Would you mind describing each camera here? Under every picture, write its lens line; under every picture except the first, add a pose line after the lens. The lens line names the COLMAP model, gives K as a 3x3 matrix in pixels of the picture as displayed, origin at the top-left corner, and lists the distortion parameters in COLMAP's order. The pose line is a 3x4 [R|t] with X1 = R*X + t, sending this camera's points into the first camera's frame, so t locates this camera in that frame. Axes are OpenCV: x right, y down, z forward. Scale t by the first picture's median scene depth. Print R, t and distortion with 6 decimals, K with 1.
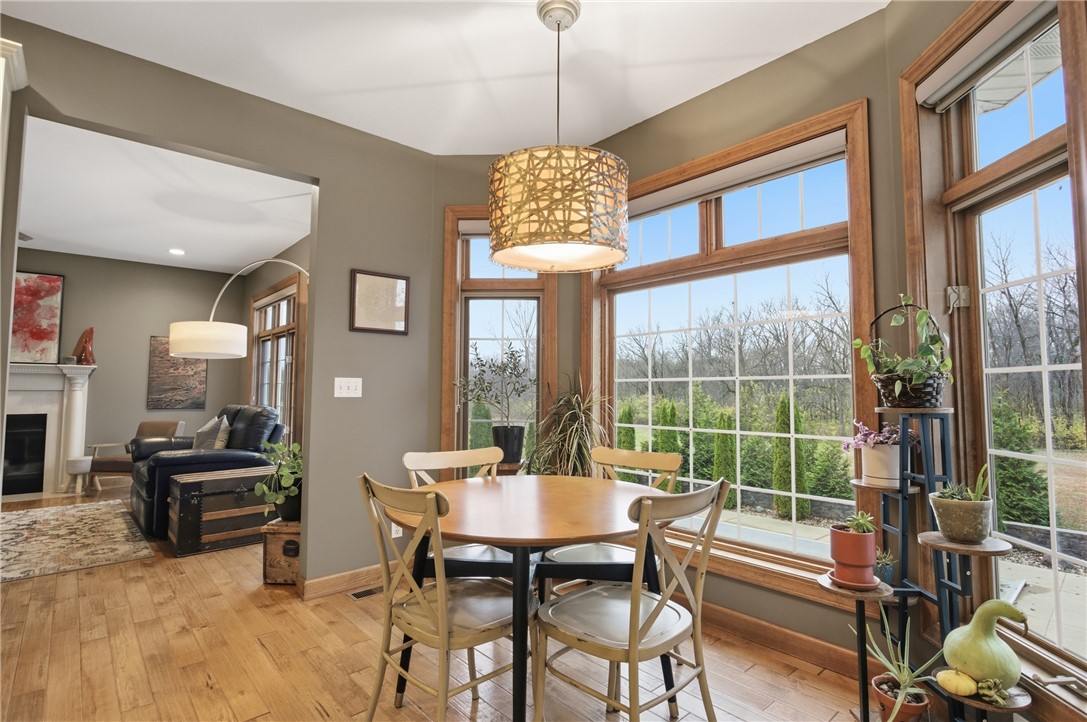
lens RADIAL K [[524.4, 0, 536.5], [0, 524.4, 358.6], [0, 0, 1]] dist [-0.007531, 0.000535]
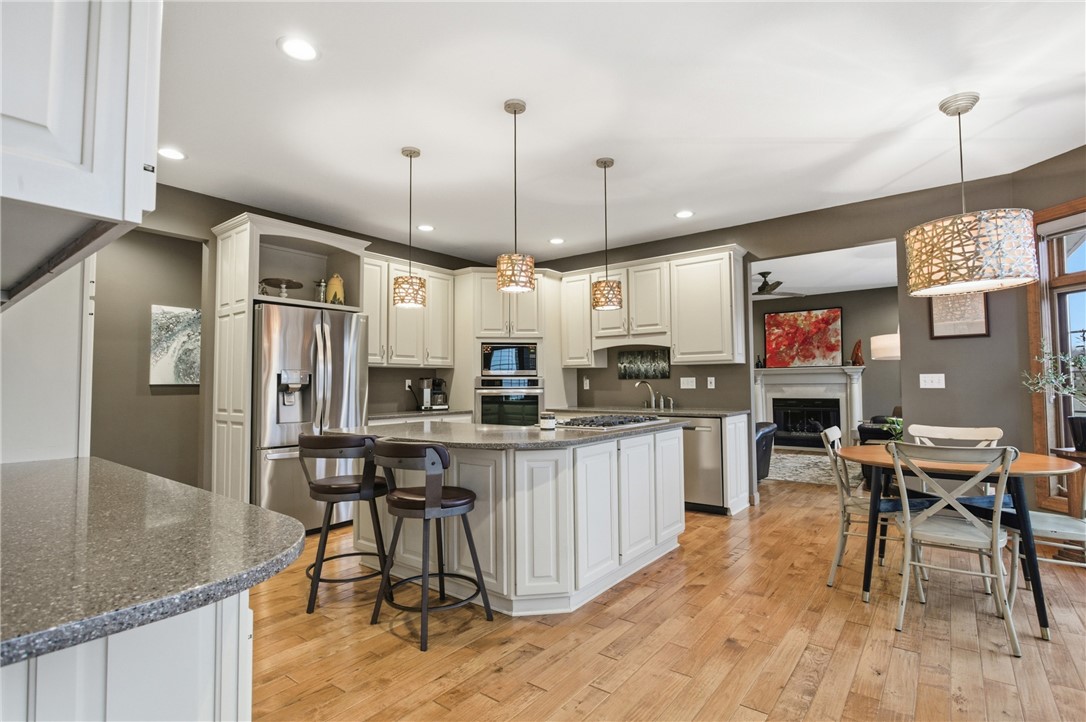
lens RADIAL K [[523.9, 0, 553.8], [0, 523.9, 360.0], [0, 0, 1]] dist [-0.007531, 0.000535]
pose [[0.193437, -0.049094, -0.979884, 1.082533], [0.068327, 0.996996, -0.036463, -0.024365], [0.978731, -0.059900, 0.196210, -0.314704]]
